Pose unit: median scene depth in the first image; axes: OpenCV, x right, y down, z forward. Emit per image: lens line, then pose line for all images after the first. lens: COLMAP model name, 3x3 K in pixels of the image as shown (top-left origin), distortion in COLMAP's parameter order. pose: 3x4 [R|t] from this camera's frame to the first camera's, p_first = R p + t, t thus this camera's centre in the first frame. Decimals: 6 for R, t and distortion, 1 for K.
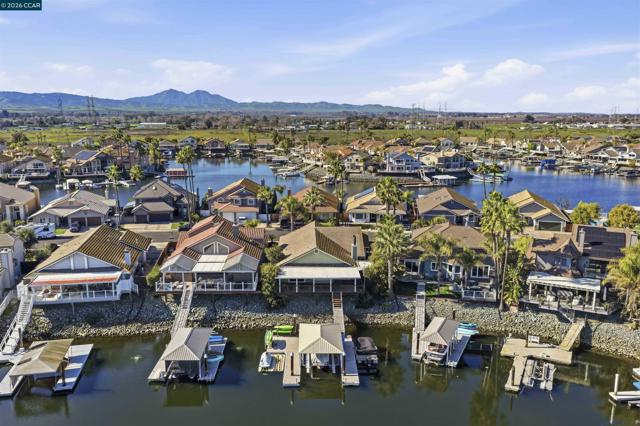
lens RADIAL K [[534.0, 0, 317.7], [0, 534.0, 211.8], [0, 0, 1]] dist [-0.011369, 0.039304]
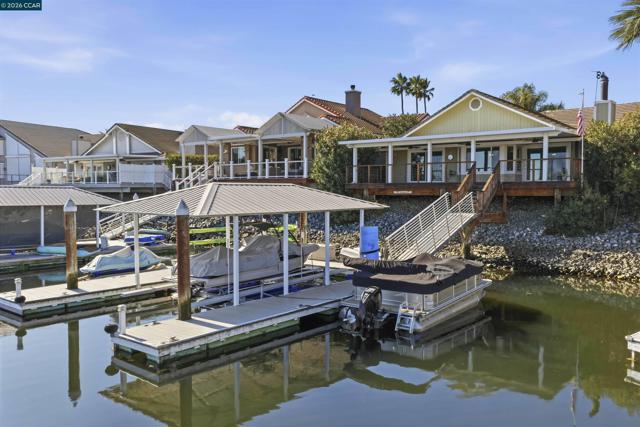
lens RADIAL K [[534.0, 0, 320.1], [0, 534.0, 214.8], [0, 0, 1]] dist [-0.011369, 0.039304]
pose [[0.762851, 0.029113, -0.645918, 0.179216], [-0.118340, 0.988398, -0.095214, 0.220235], [0.635652, 0.149072, 0.757445, 0.683566]]
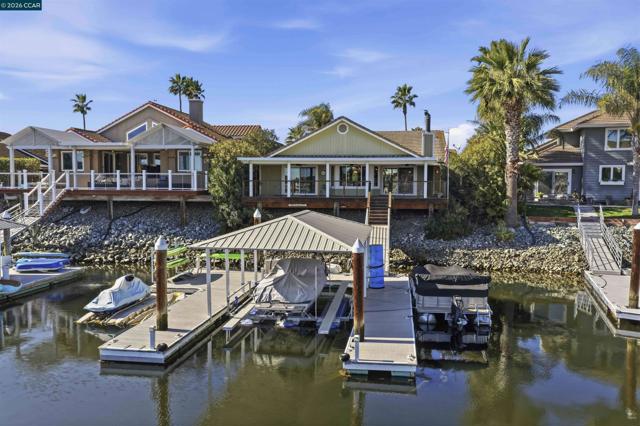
lens RADIAL K [[534.0, 0, 319.0], [0, 534.0, 215.3], [0, 0, 1]] dist [-0.011369, 0.039304]
pose [[0.987554, 0.013864, -0.156666, 0.054520], [-0.033017, 0.992186, -0.120322, 0.220007], [0.153774, 0.123997, 0.980295, 0.586104]]
